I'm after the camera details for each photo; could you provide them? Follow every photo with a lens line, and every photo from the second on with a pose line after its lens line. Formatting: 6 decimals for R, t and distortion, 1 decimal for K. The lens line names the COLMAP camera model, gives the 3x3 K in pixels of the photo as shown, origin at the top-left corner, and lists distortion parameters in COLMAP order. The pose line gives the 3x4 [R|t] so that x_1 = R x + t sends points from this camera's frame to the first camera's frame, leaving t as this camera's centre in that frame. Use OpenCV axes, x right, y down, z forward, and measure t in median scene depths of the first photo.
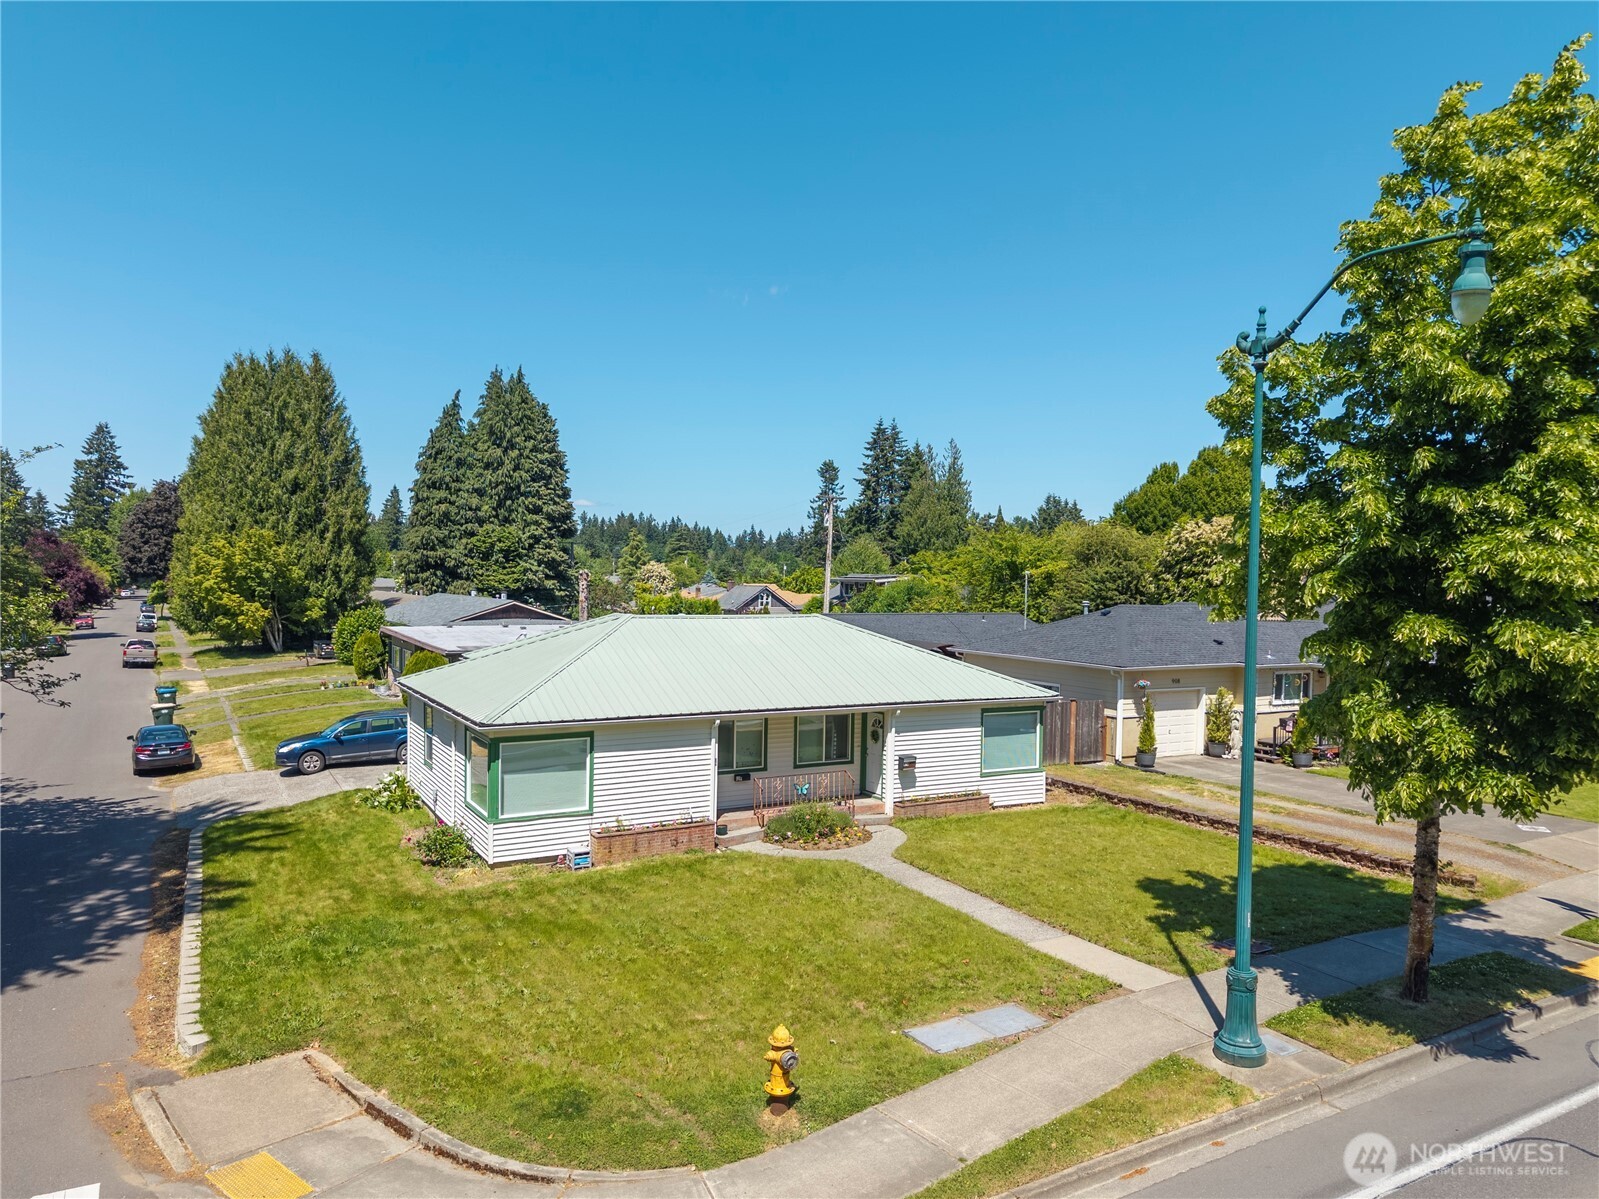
lens RADIAL K [[1093.8, 0, 794.3], [0, 1093.8, 648.7], [0, 0, 1]] dist [0.049500, -0.061015]
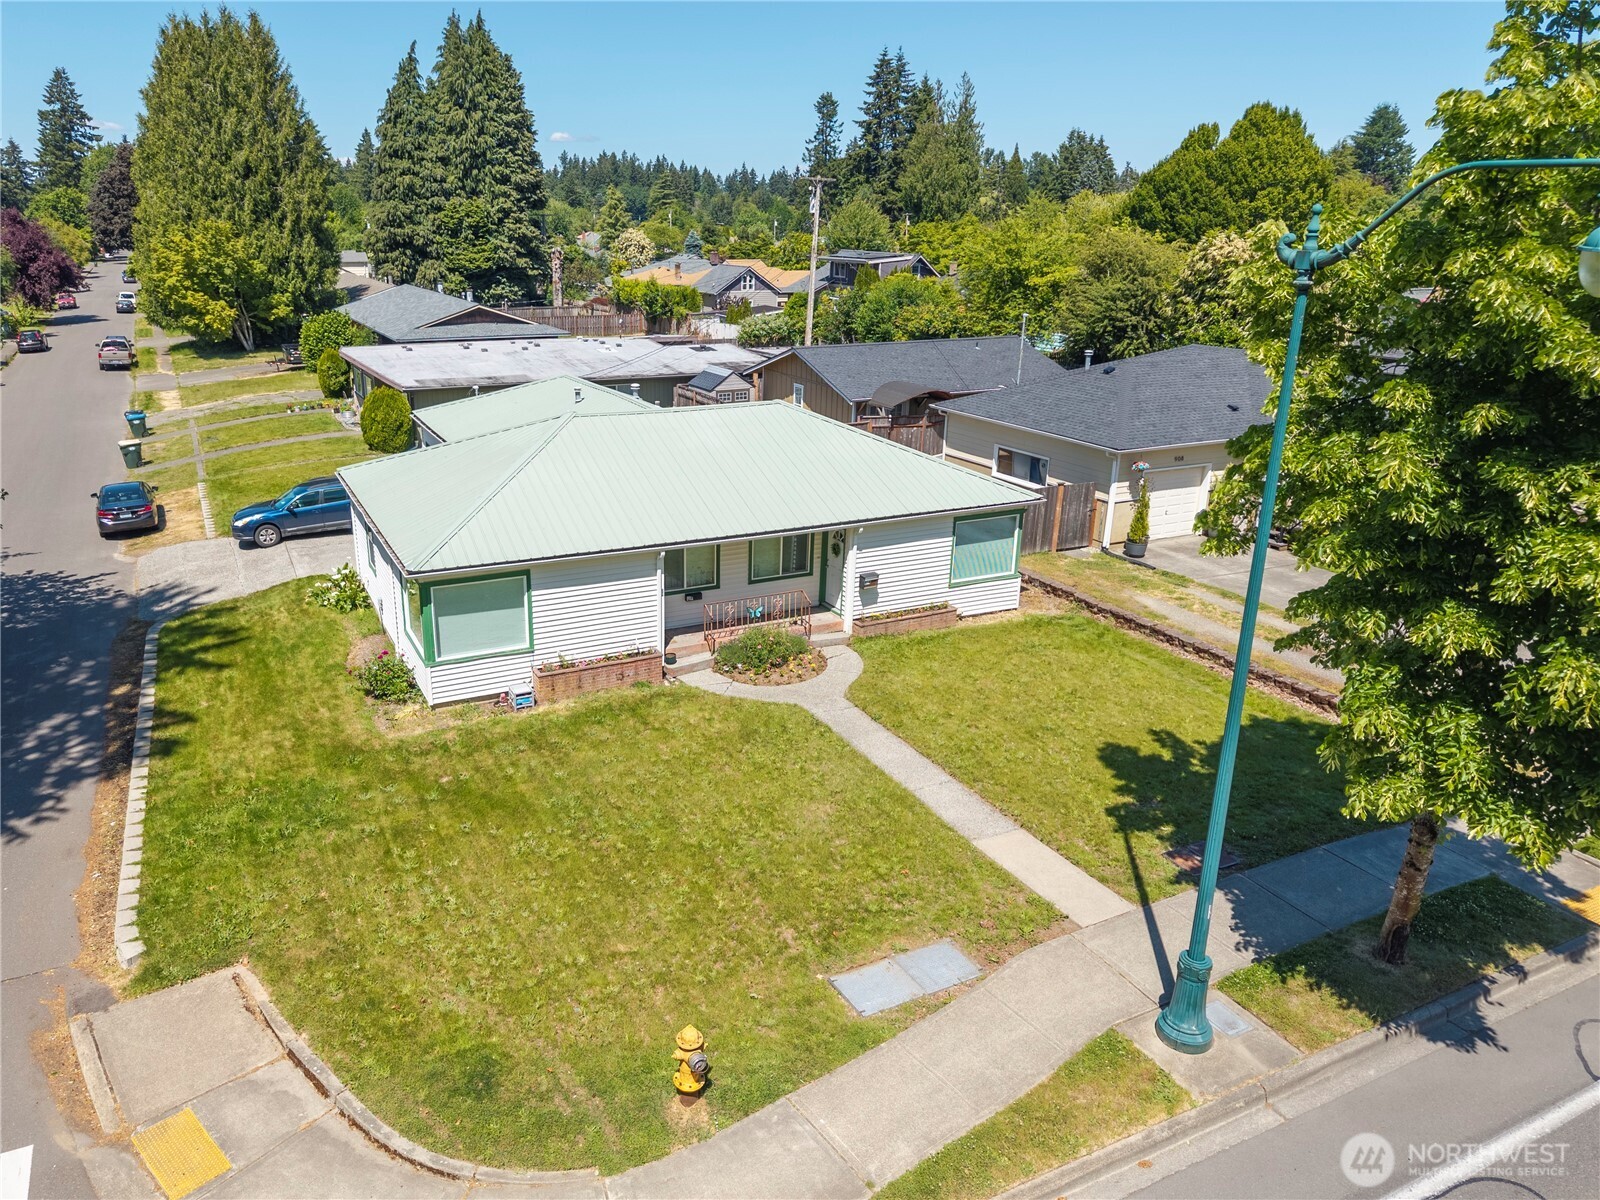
lens RADIAL K [[1098.9, 0, 702.7], [0, 1098.9, 590.4], [0, 0, 1]] dist [0.052192, -0.062366]
pose [[0.997157, 0.012916, -0.074242, 0.031513], [0.006480, 0.966855, 0.255244, -0.129213], [0.075078, -0.255000, 0.964022, 0.080325]]
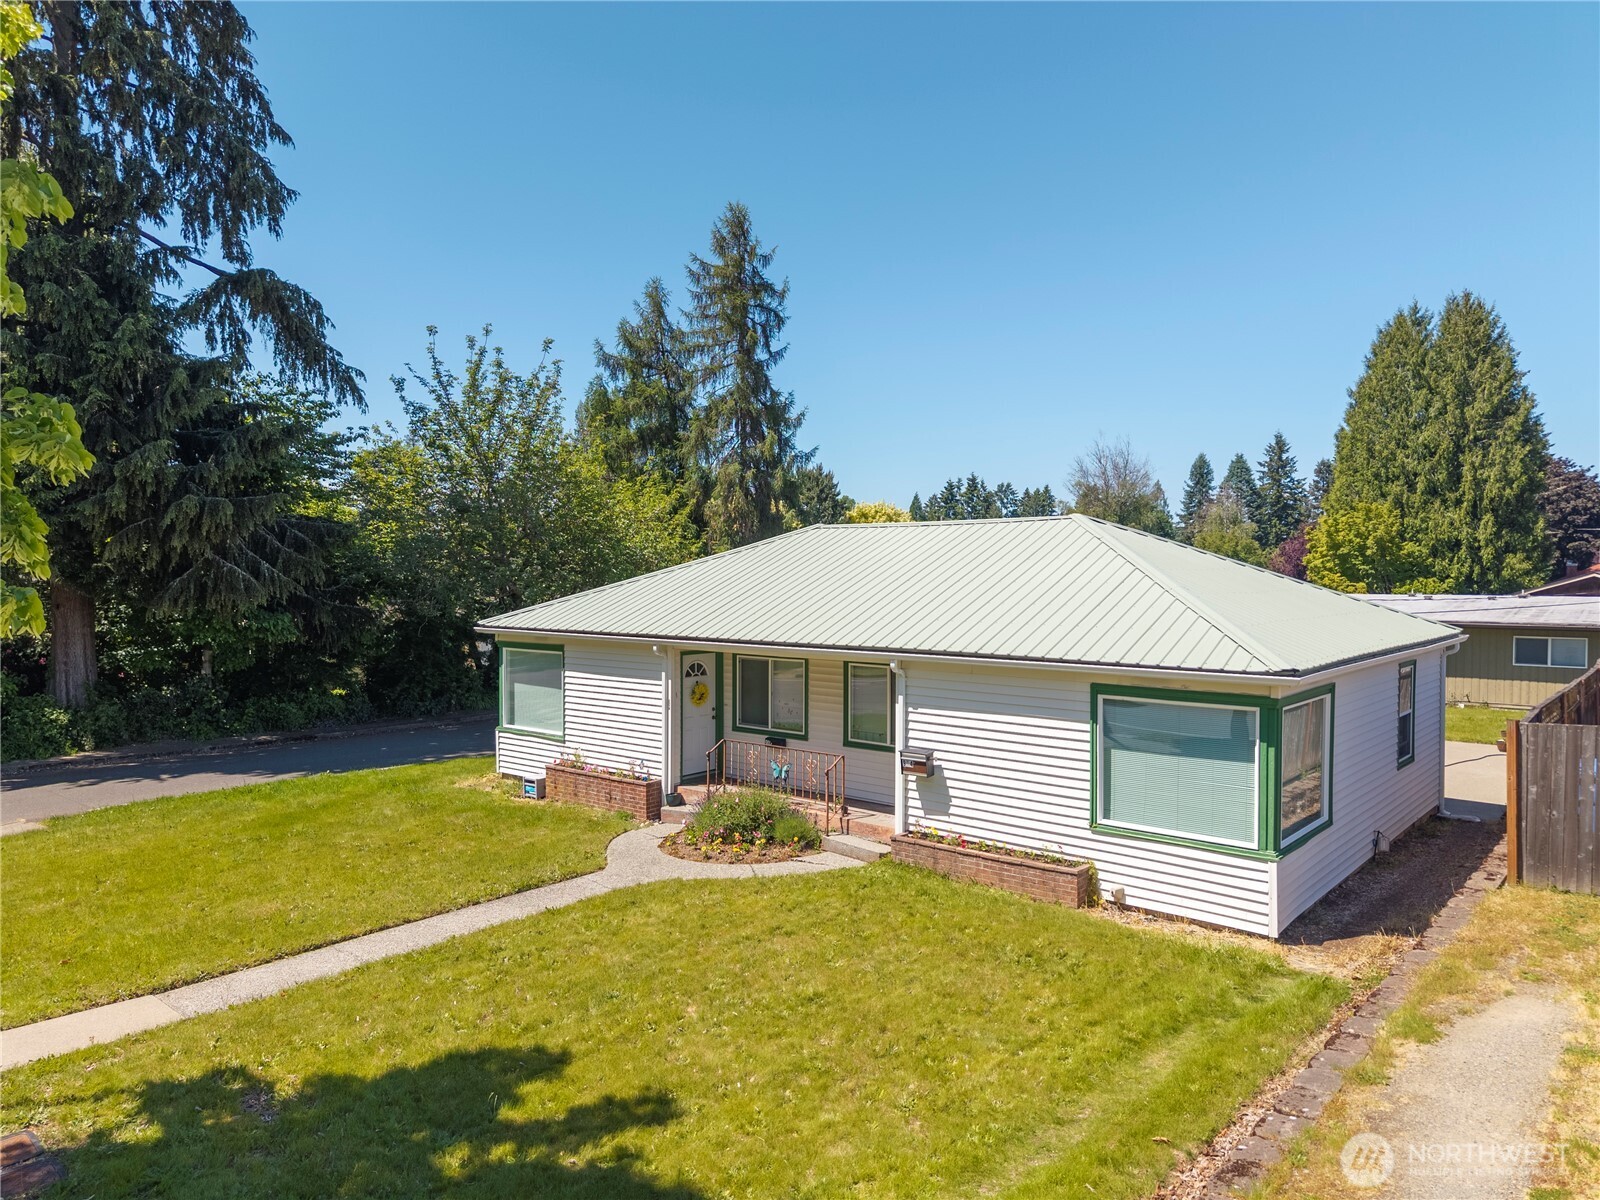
lens RADIAL K [[1072.6, 0, 794.4], [0, 1072.6, 622.4], [0, 0, 1]] dist [0.014773, -0.004962]
pose [[0.348709, 0.028844, -0.936787, 0.586697], [-0.058025, 0.998273, 0.009138, 0.034064], [0.935433, 0.051170, 0.349780, 0.763176]]
